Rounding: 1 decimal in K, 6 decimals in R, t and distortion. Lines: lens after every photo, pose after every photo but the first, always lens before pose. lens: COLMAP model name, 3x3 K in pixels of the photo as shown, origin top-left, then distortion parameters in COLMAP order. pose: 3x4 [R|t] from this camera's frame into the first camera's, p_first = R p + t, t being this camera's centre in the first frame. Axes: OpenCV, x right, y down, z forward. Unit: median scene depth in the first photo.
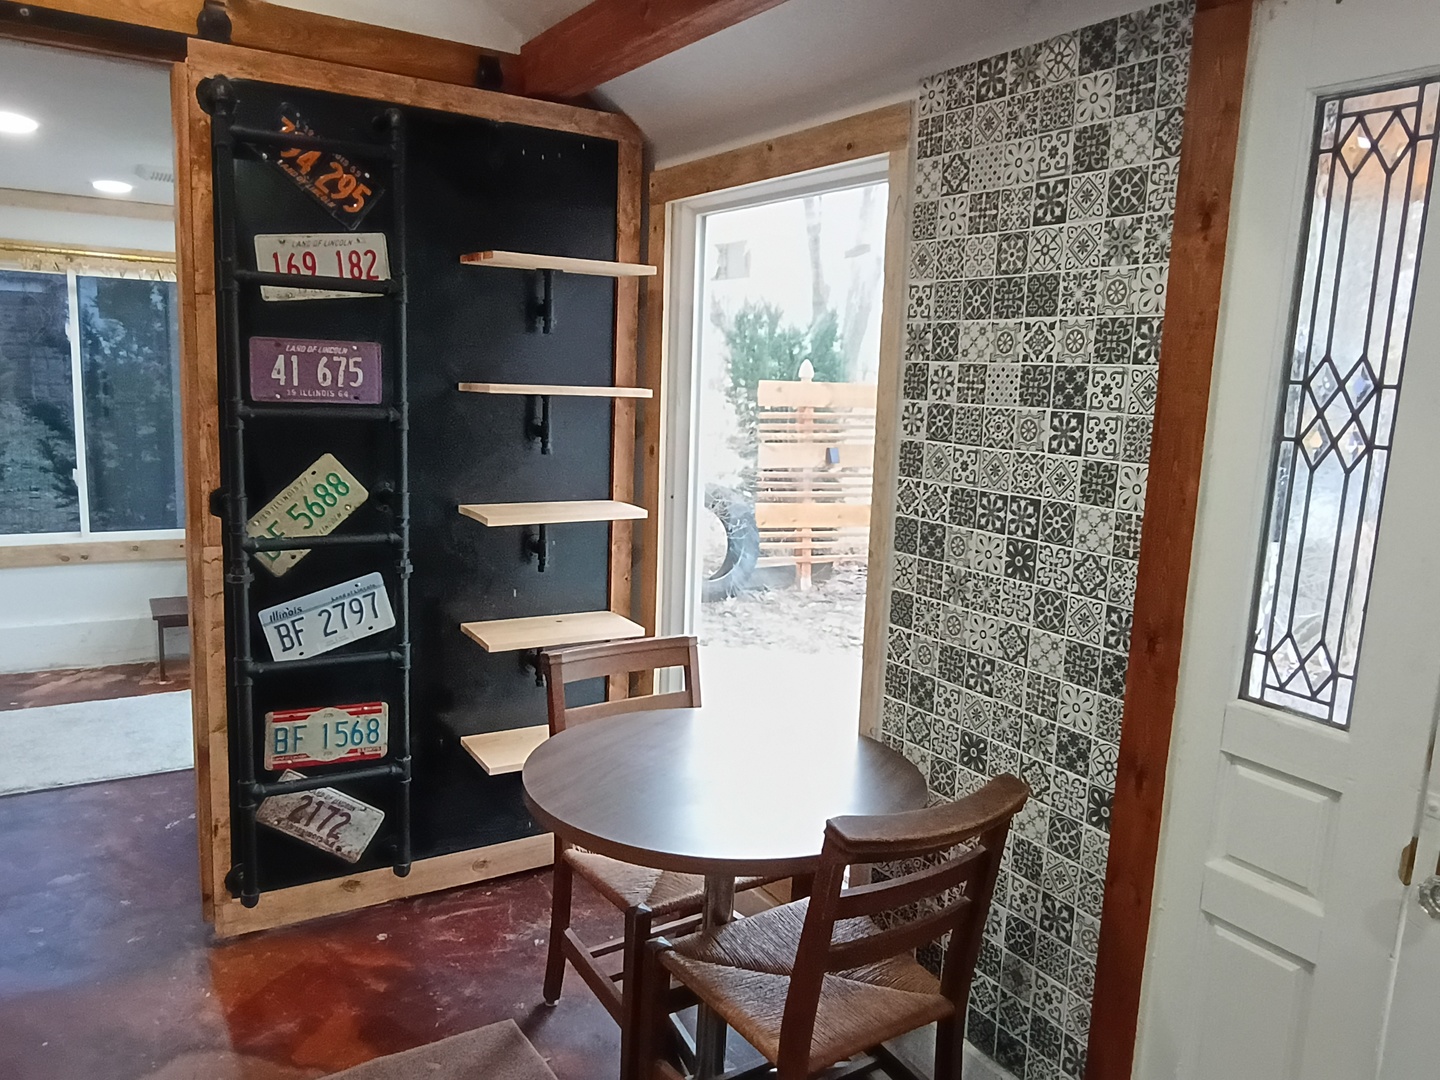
lens RADIAL K [[1054.8, 0, 715.9], [0, 1054.8, 538.8], [0, 0, 1]] dist [-0.007960, 0.005746]
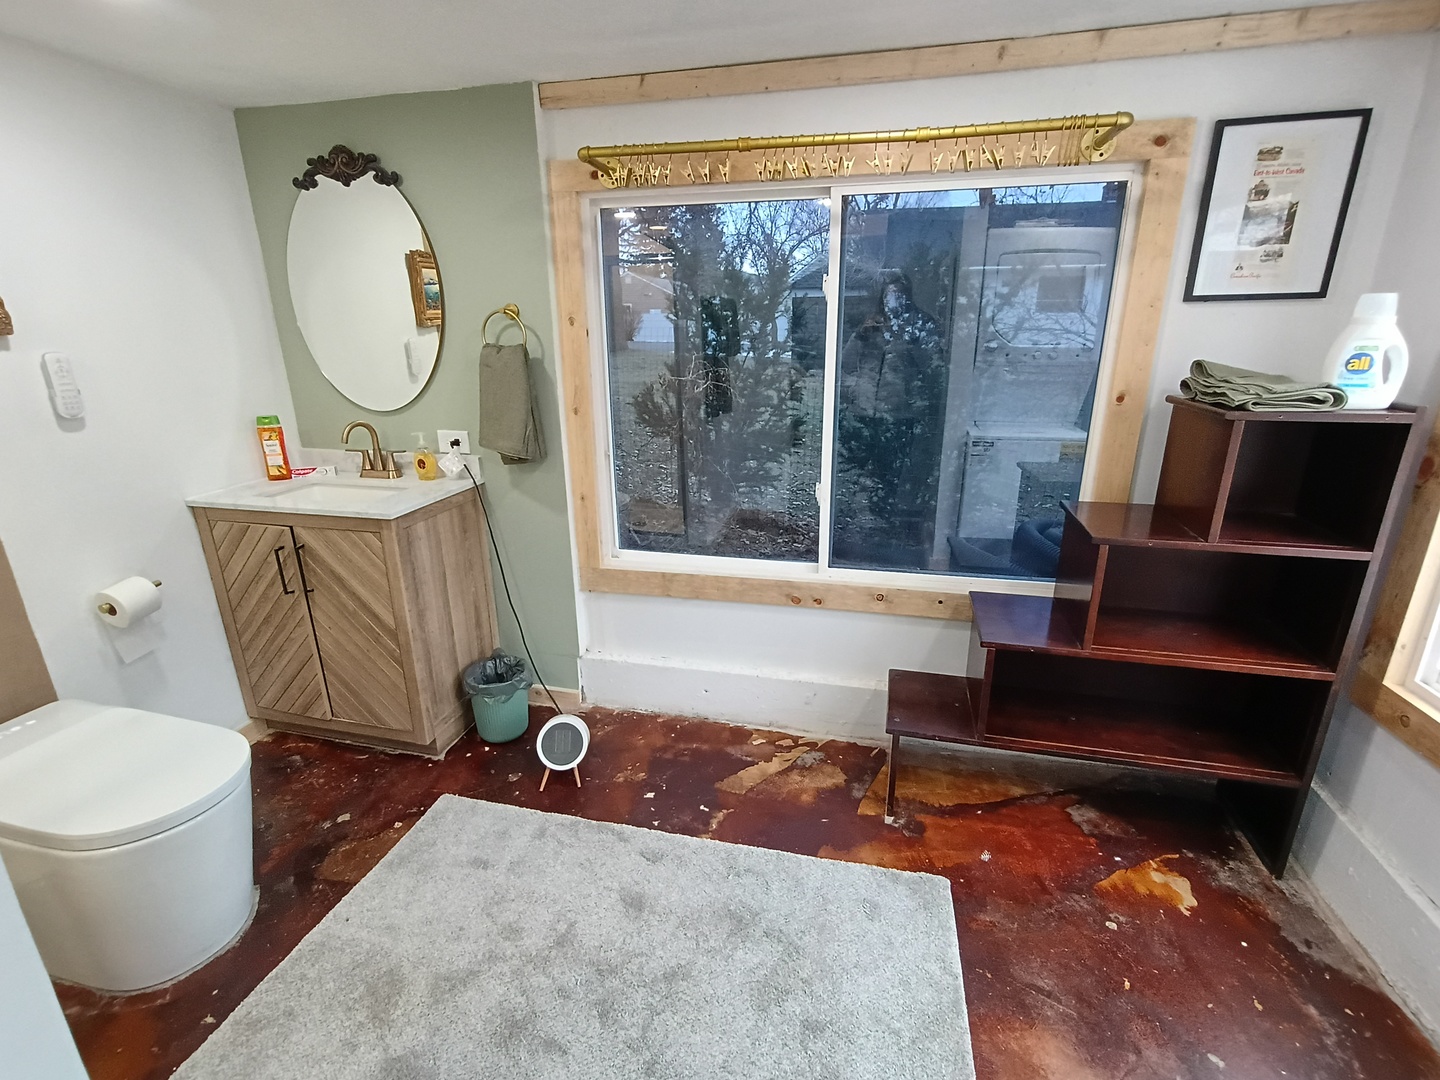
lens RADIAL K [[661.3, 0, 727.6], [0, 661.3, 539.1], [0, 0, 1]] dist [-0.007510, 0.002486]
pose [[0.713622, 0.163351, -0.681220, -0.335520], [-0.075827, 0.984732, 0.156697, -0.095612], [0.696415, -0.060168, 0.715113, 0.627294]]
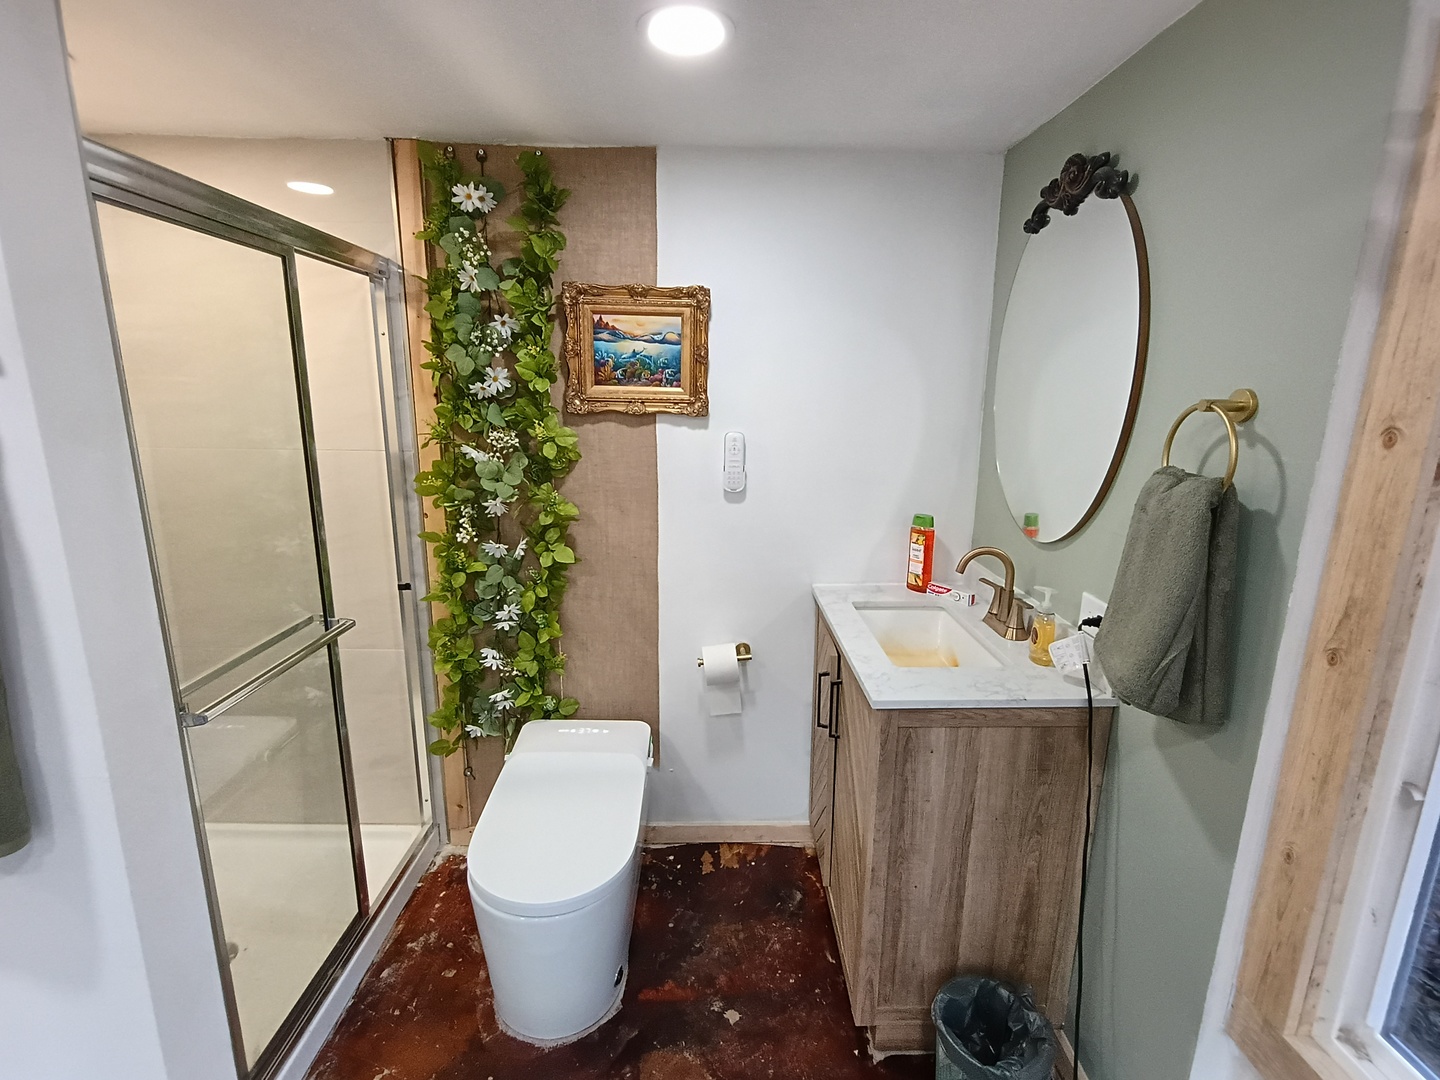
lens RADIAL K [[661.3, 0, 716.8], [0, 661.3, 536.5], [0, 0, 1]] dist [-0.007510, 0.002486]
pose [[-0.505799, 0.139014, -0.851377, -0.508667], [-0.172764, 0.950612, 0.257855, -0.152815], [0.845175, 0.277510, -0.456802, 0.822377]]
